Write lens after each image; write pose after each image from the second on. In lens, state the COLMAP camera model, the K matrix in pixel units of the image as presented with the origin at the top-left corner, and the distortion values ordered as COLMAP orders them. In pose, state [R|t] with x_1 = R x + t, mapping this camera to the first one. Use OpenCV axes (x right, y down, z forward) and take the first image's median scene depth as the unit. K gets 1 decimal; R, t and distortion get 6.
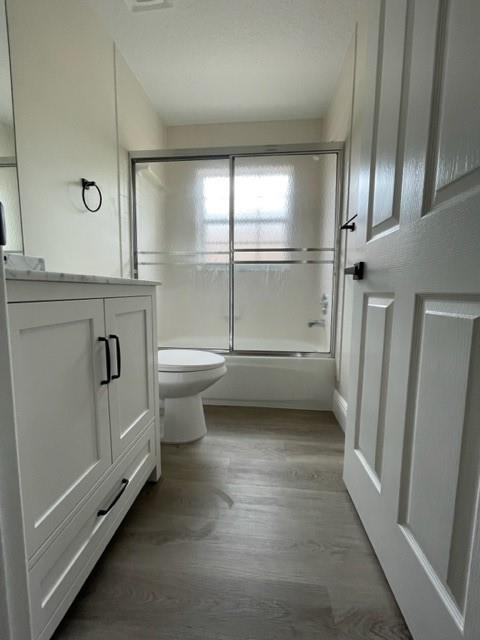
lens RADIAL K [[259.2, 0, 237.6], [0, 259.2, 322.3], [0, 0, 1]] dist [-0.002861, 0.000634]
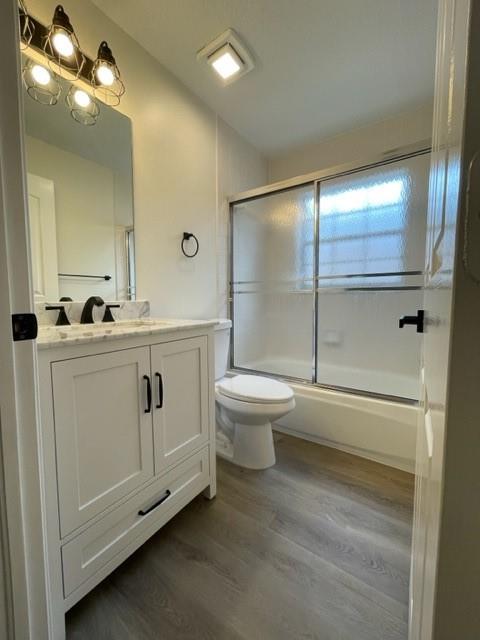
lens RADIAL K [[259.2, 0, 237.9], [0, 259.2, 322.1], [0, 0, 1]] dist [-0.002861, 0.000634]
pose [[0.867191, 0.032360, -0.496924, 0.273145], [-0.047026, 0.998749, -0.017025, -0.113373], [0.495751, 0.038132, 0.867627, 0.053243]]
